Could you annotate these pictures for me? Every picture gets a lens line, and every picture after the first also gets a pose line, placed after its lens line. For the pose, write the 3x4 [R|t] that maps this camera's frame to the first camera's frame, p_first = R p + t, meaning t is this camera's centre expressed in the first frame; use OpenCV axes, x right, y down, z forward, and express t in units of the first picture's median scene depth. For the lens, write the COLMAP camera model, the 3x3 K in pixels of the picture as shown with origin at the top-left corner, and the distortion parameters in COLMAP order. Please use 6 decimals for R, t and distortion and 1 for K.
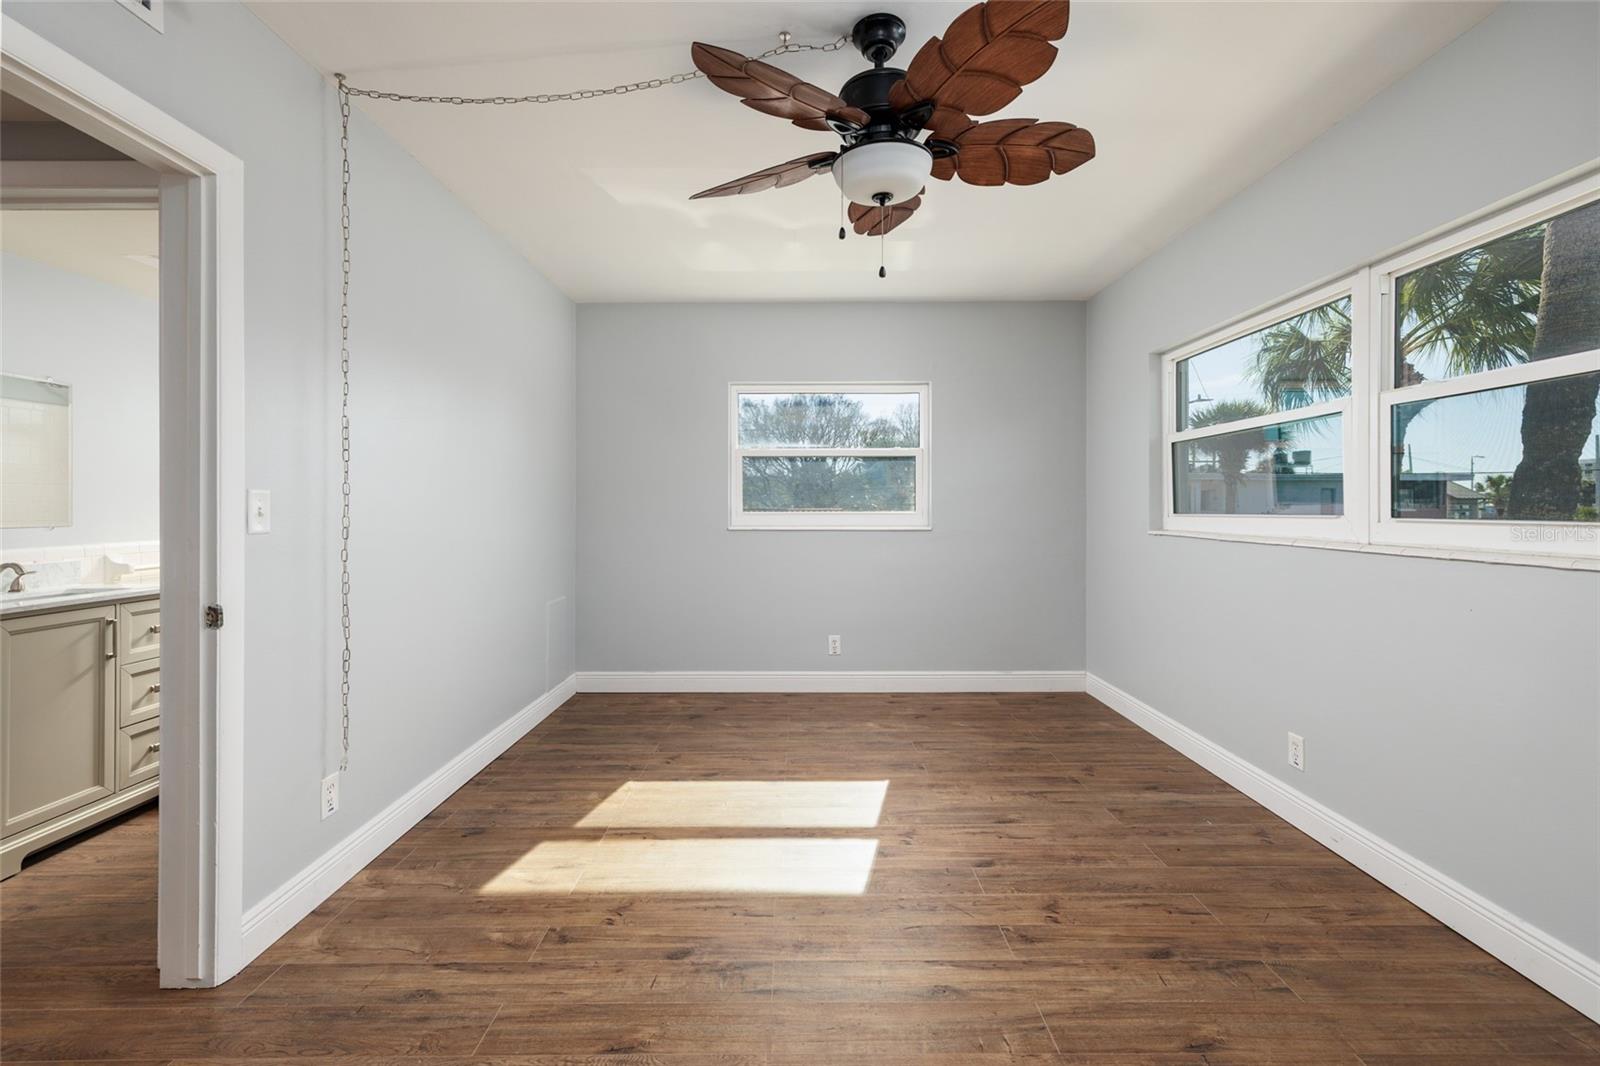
lens RADIAL K [[694.7, 0, 802.2], [0, 694.7, 524.0], [0, 0, 1]] dist [0.003457, 0.000924]
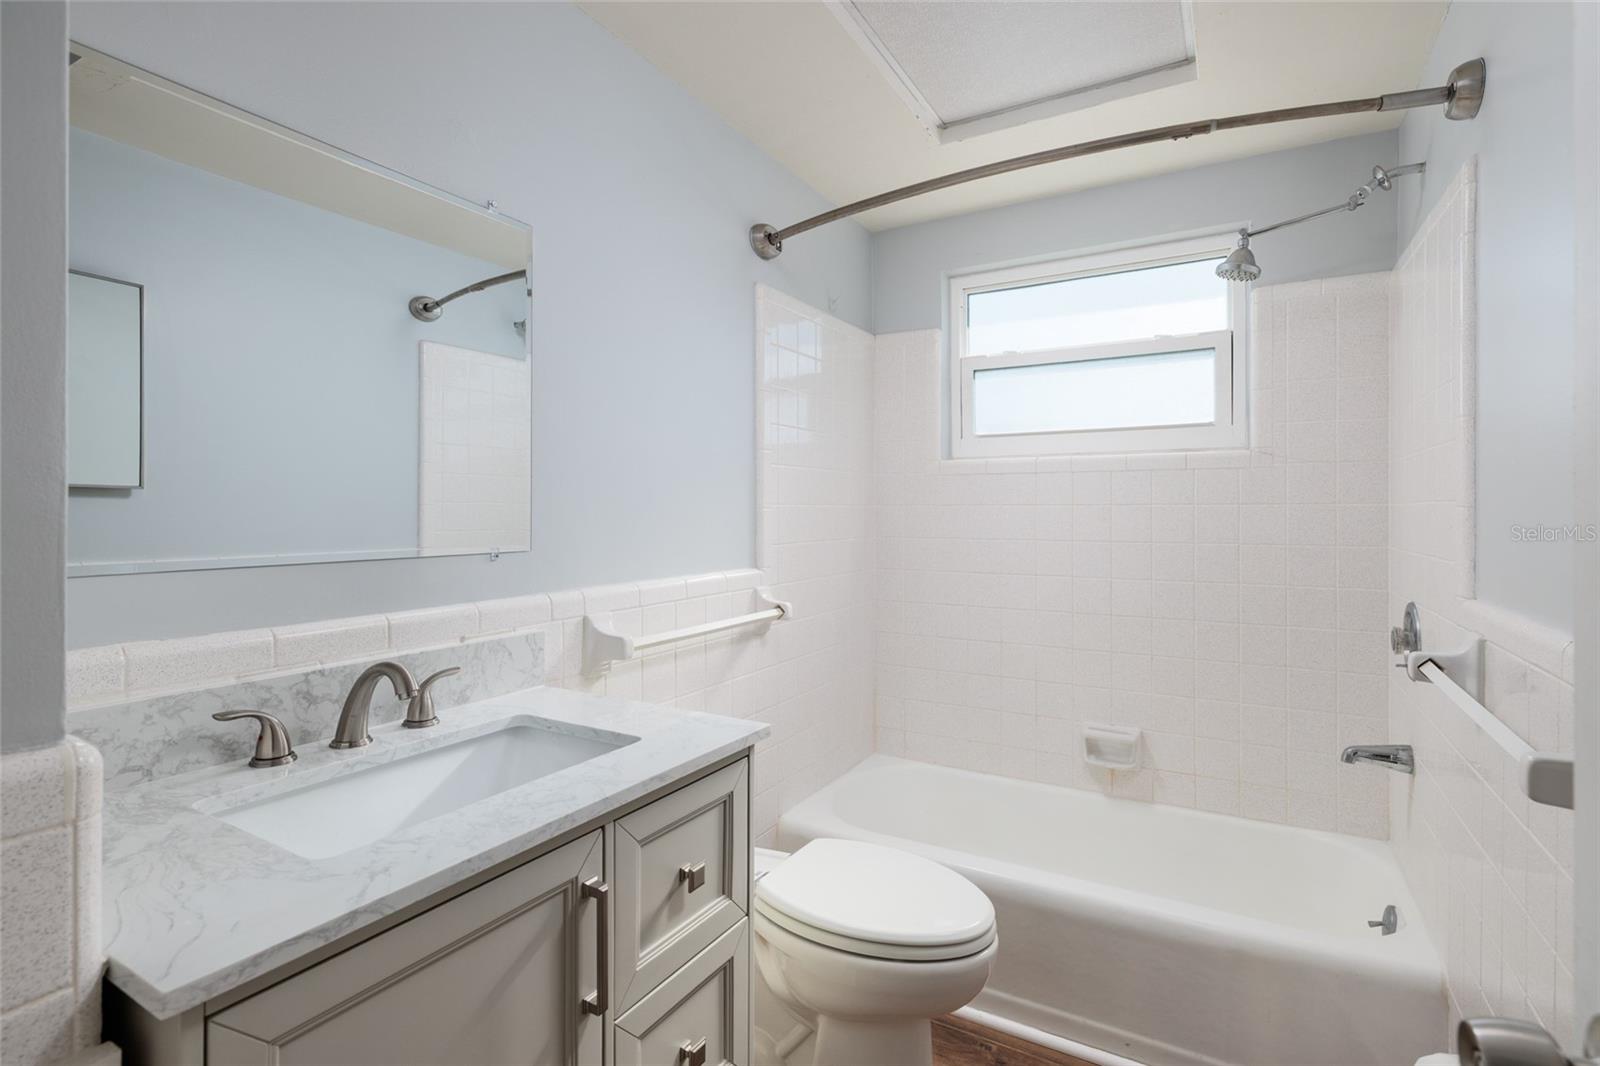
lens RADIAL K [[775.6, 0, 796.8], [0, 775.6, 522.3], [0, 0, 1]] dist [-0.000726, 0.000001]
pose [[0.863646, 0.004310, -0.504080, -0.721942], [-0.005747, 0.999983, -0.001296, -0.015901], [0.504066, 0.004016, 0.863656, 0.729656]]
